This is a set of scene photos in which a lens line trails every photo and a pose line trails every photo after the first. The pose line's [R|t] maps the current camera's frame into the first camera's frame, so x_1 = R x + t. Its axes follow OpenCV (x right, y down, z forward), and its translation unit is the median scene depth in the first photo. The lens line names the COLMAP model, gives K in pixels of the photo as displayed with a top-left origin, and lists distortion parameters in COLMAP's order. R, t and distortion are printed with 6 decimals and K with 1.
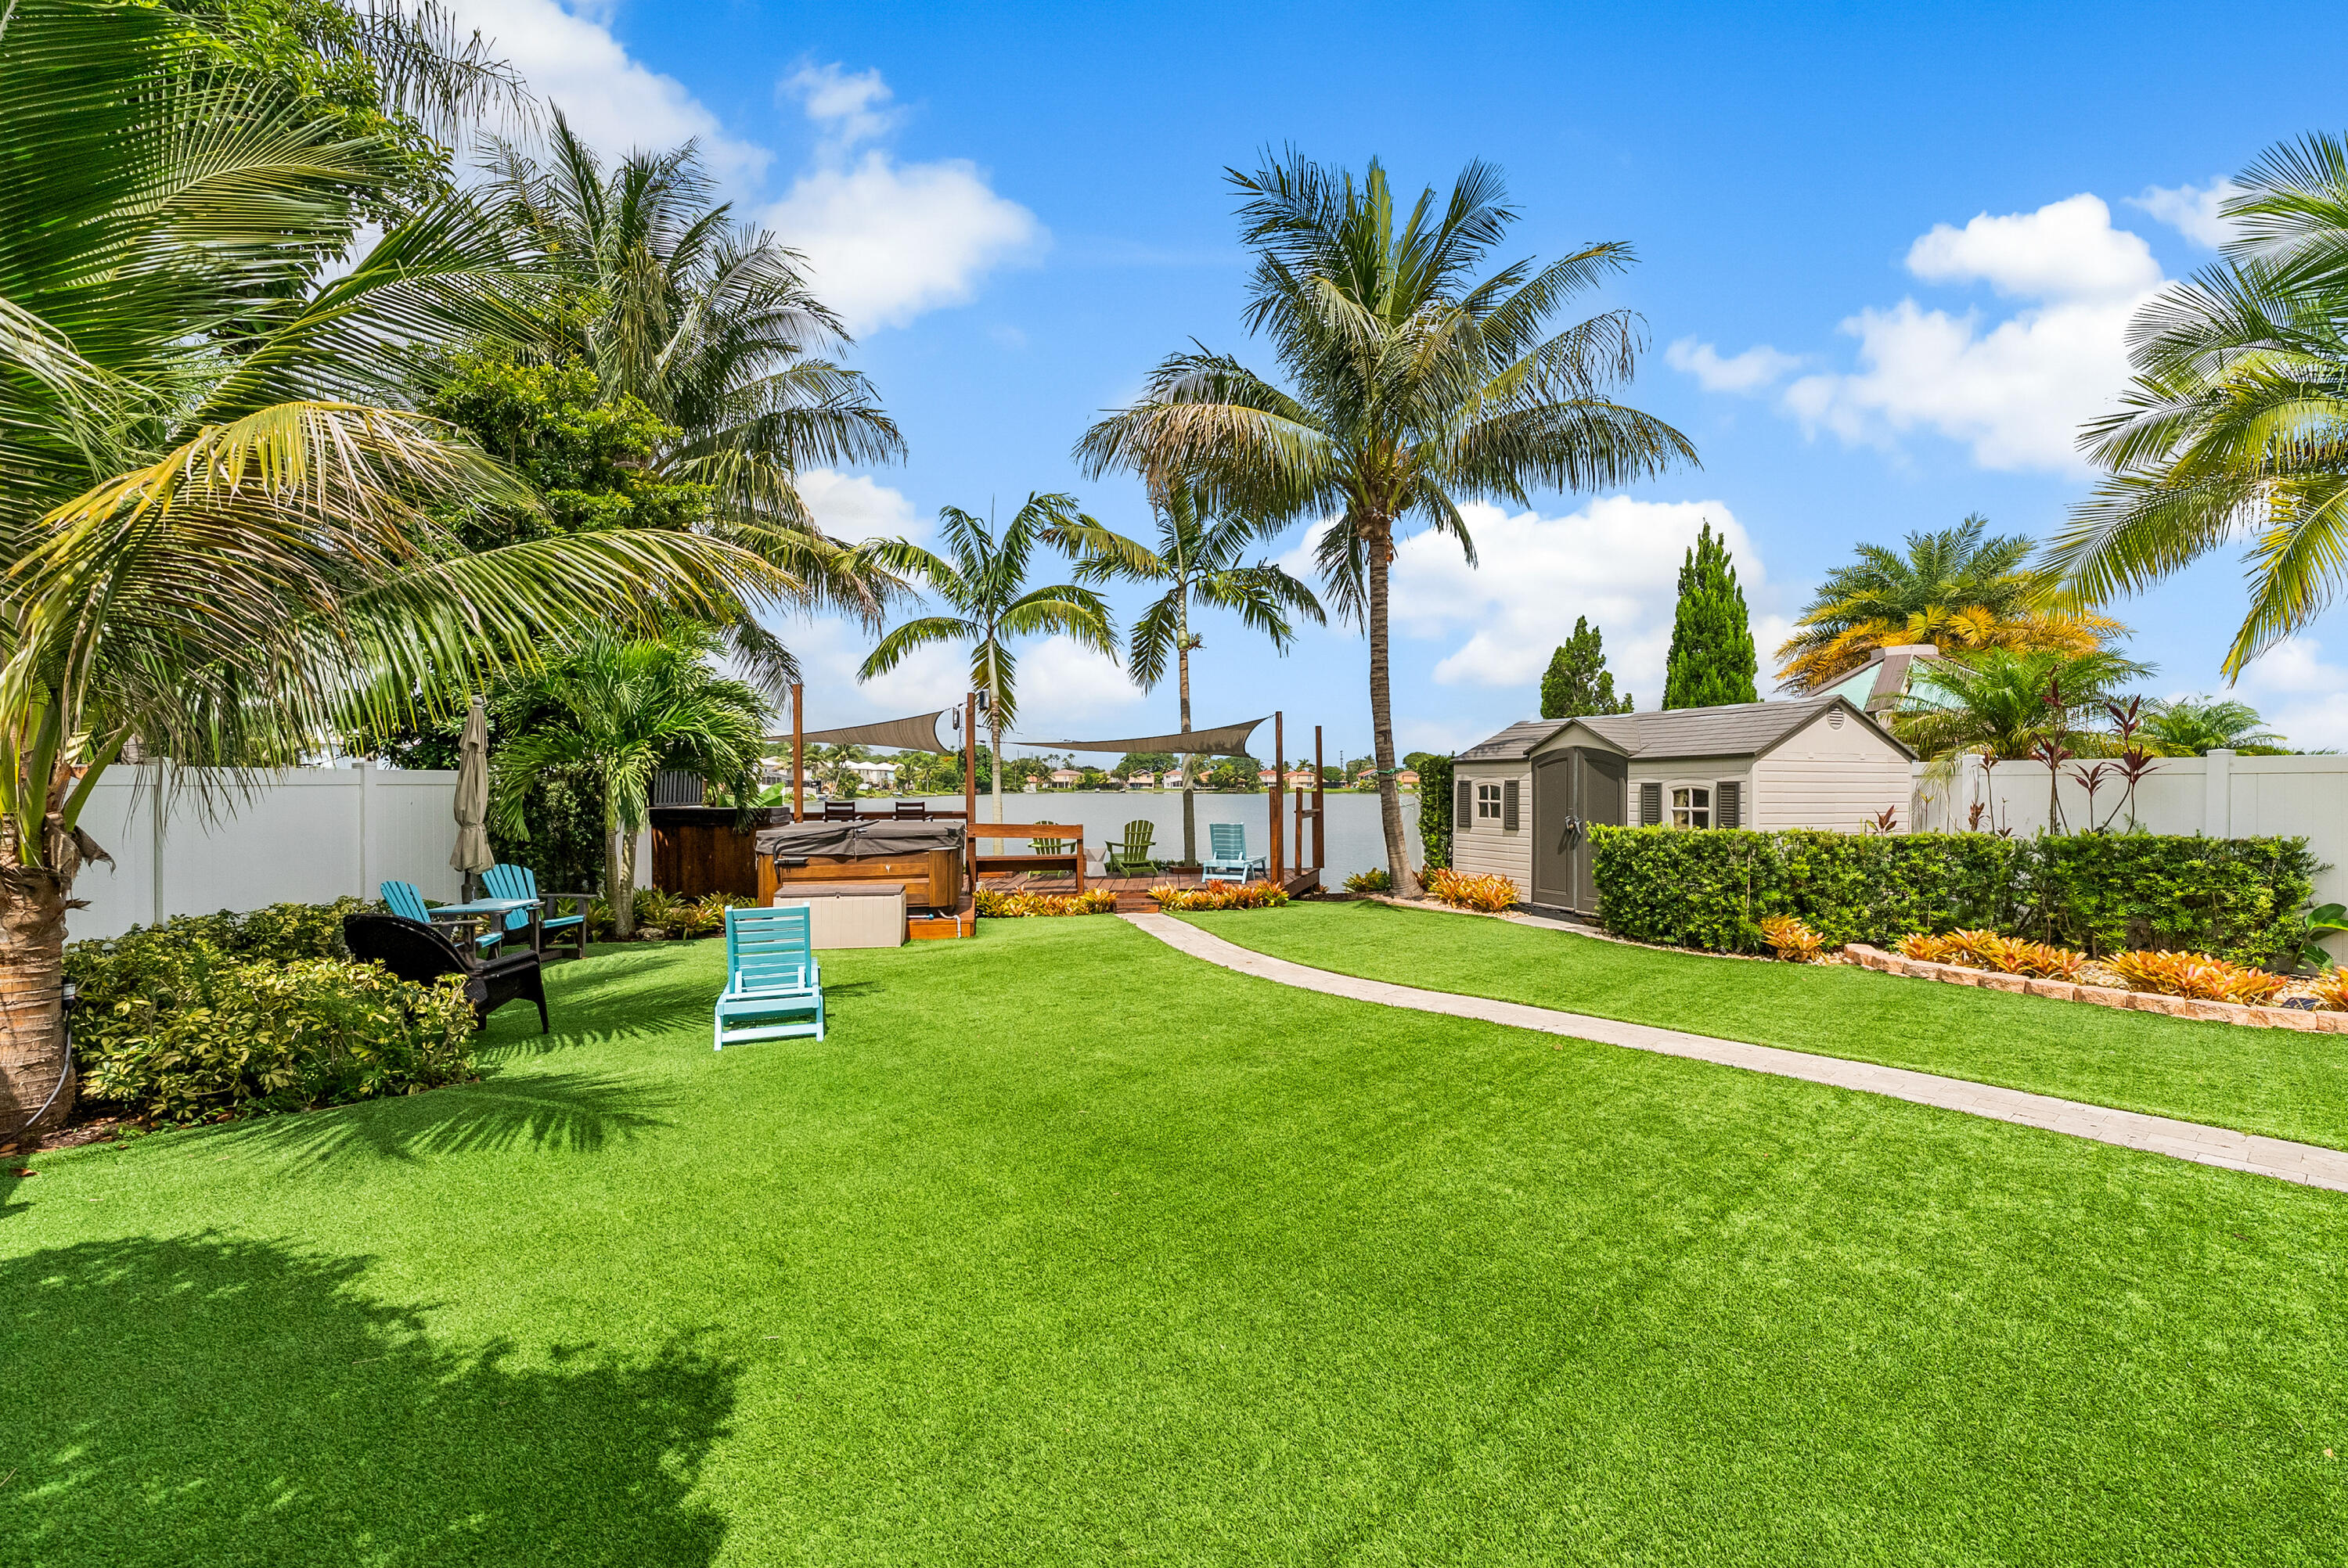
lens RADIAL K [[968.2, 0, 1175.9], [0, 968.2, 788.6], [0, 0, 1]] dist [-0.000490, -0.000097]
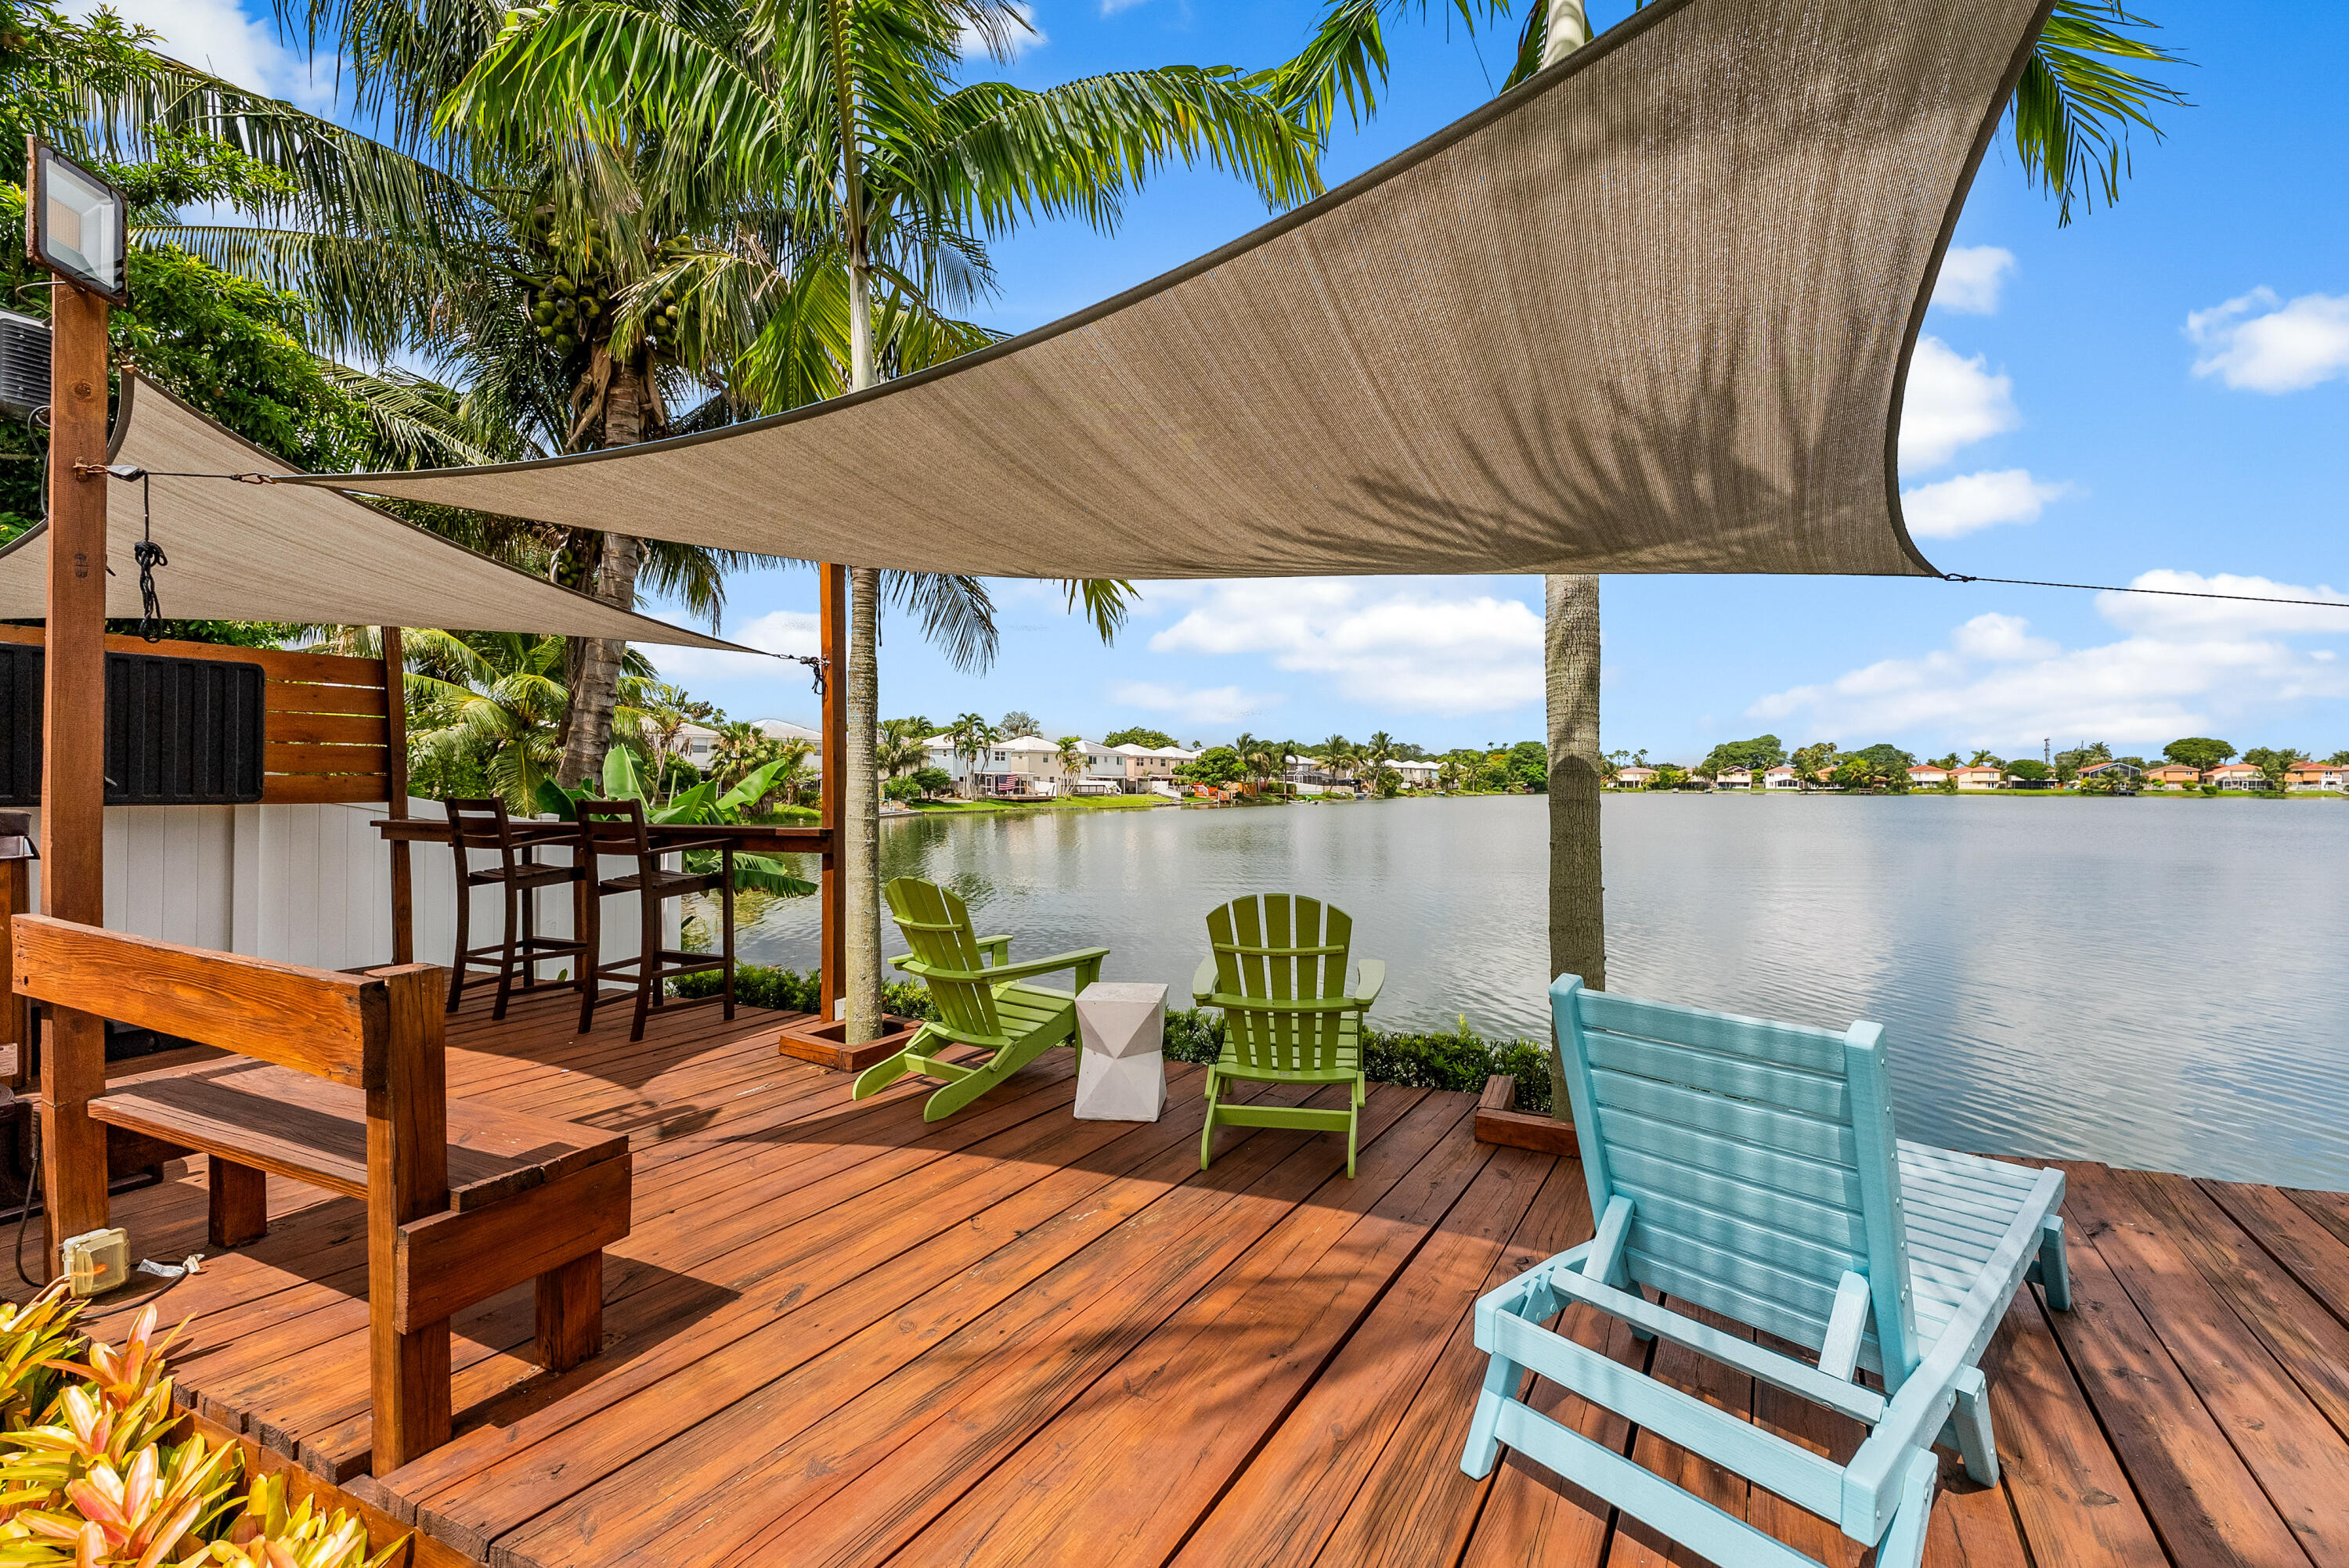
lens RADIAL K [[958.2, 0, 1174.5], [0, 958.2, 784.0], [0, 0, 1]] dist [-0.000550, -0.000100]
pose [[0.843137, 0.000626, -0.537699, 0.078944], [-0.003048, 0.999989, -0.003614, 0.011216], [0.537691, 0.004686, 0.843129, 0.973587]]
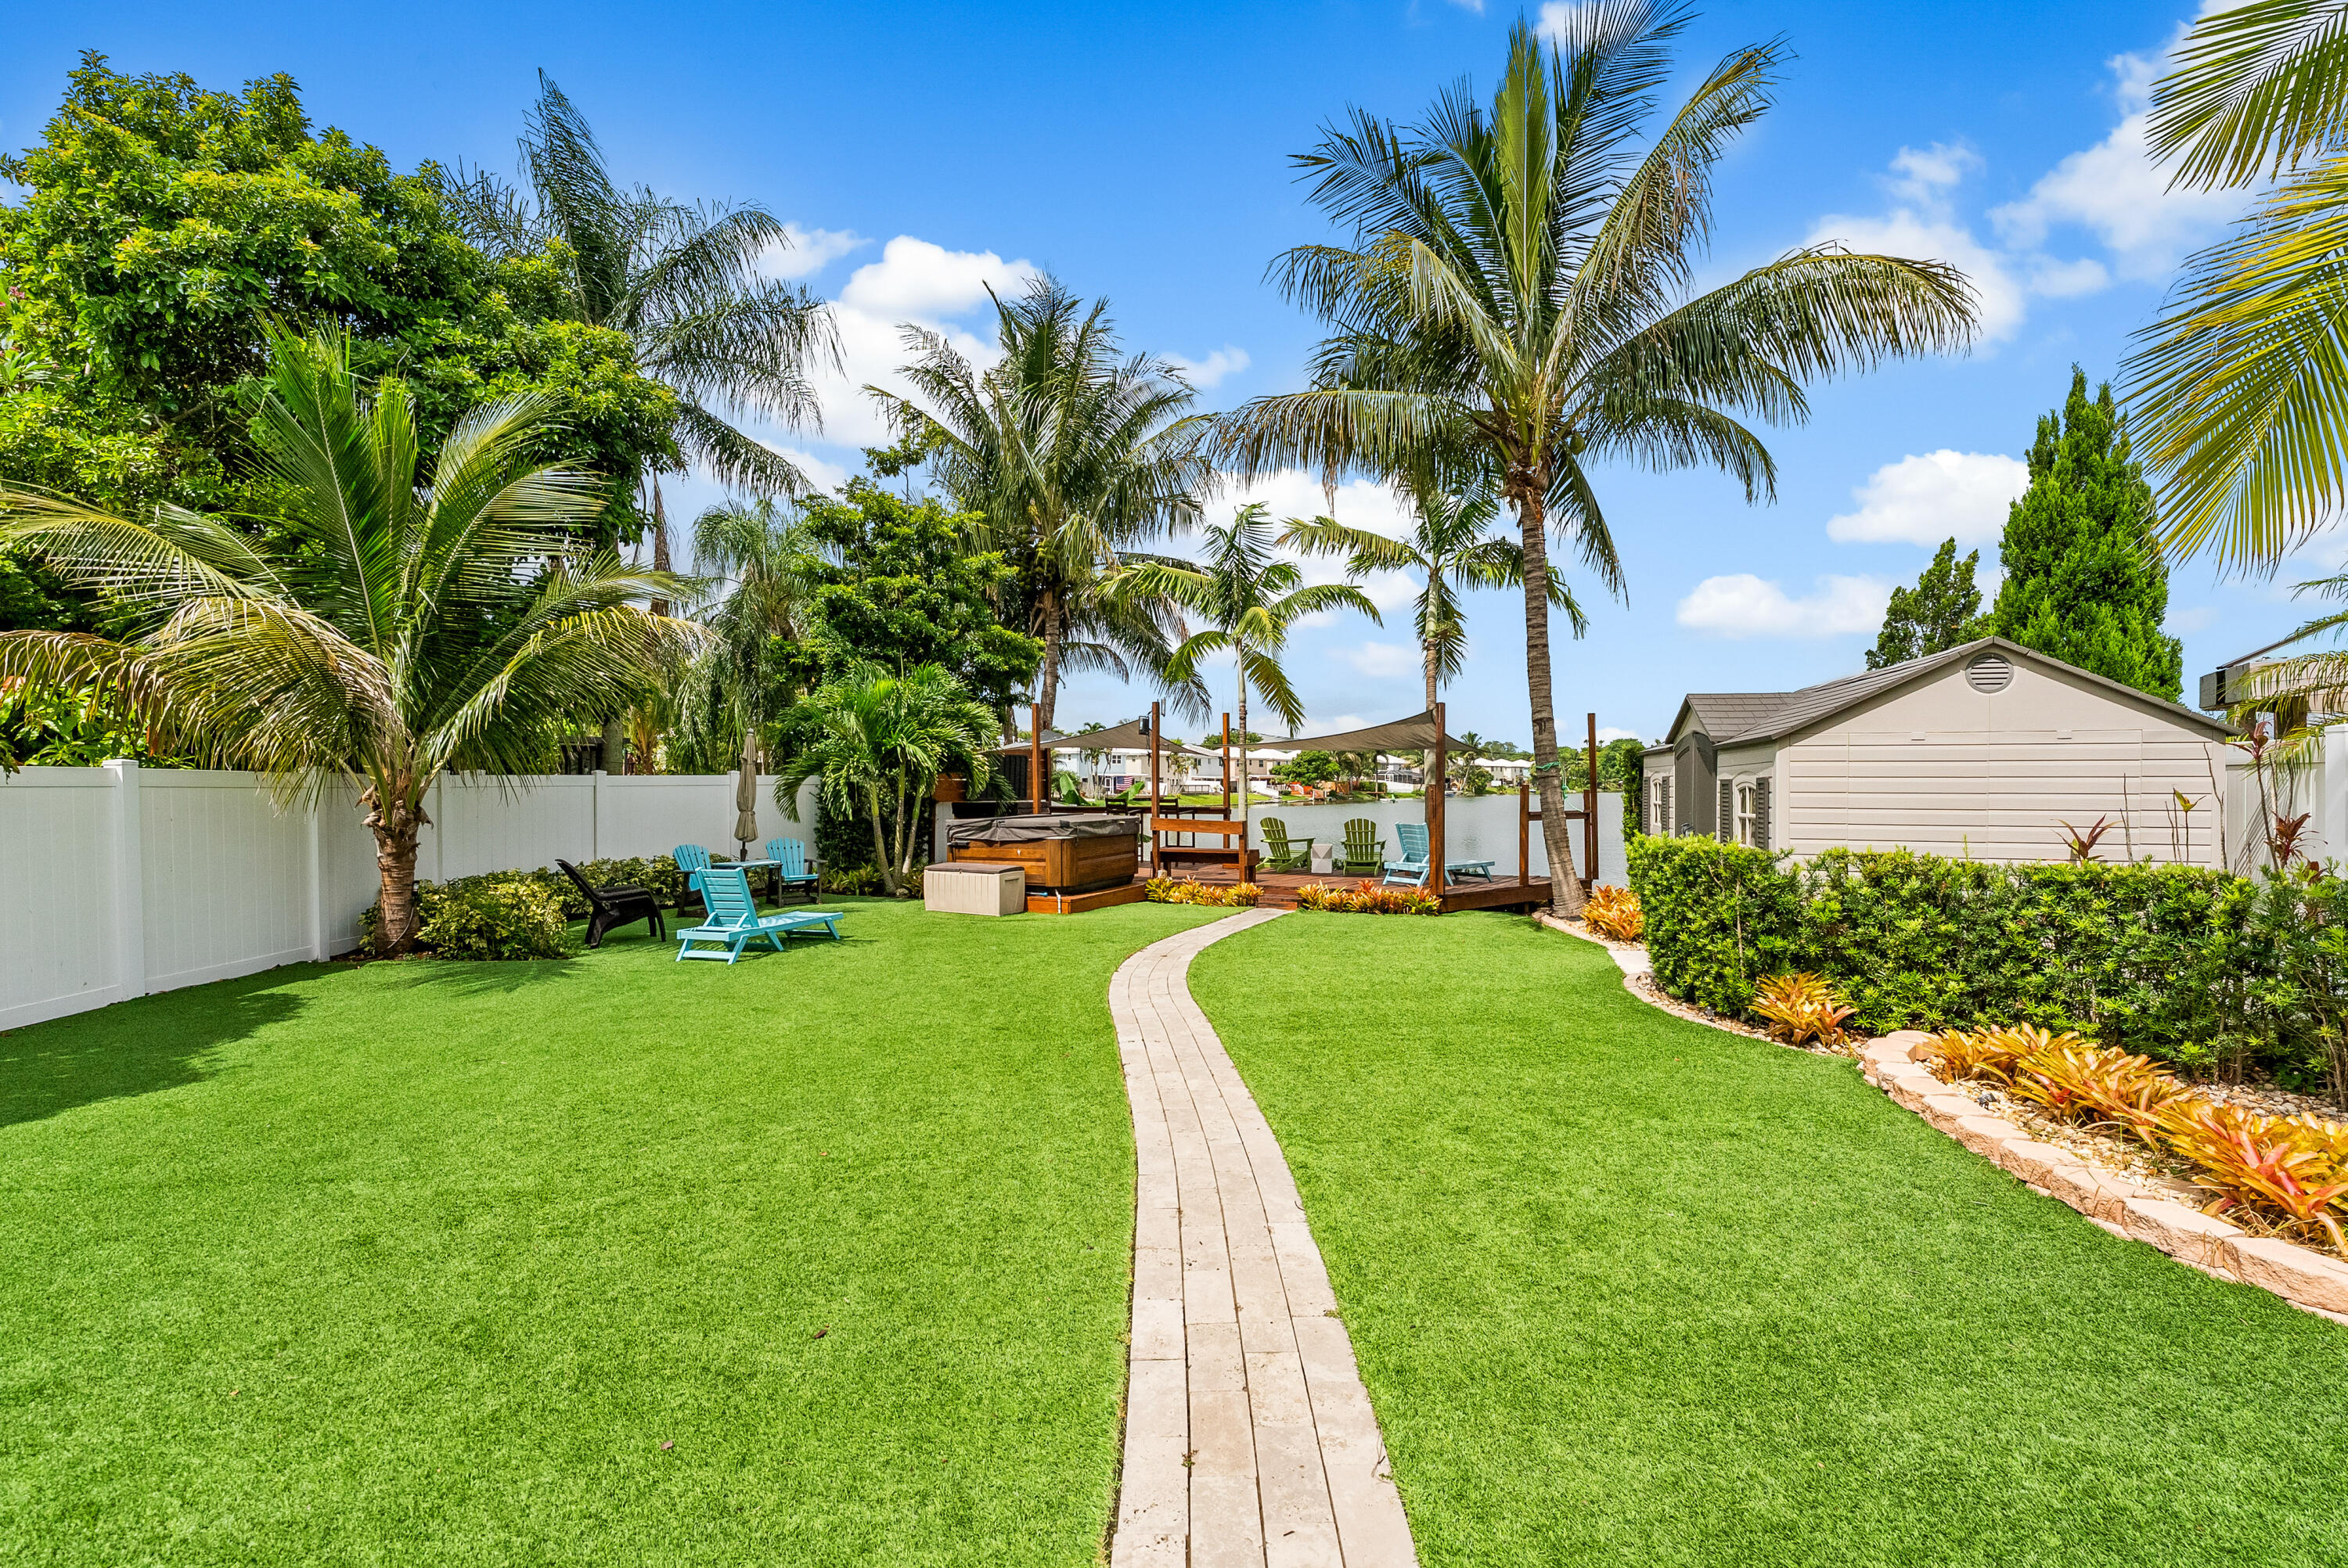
lens RADIAL K [[952.6, 0, 1172.5], [0, 952.6, 789.6], [0, 0, 1]] dist [-0.001361, -0.000339]
pose [[0.787151, 0.001285, -0.616759, 0.498952], [0.001463, 0.999991, 0.003951, -0.001210], [0.616759, -0.004013, 0.787142, 0.146452]]
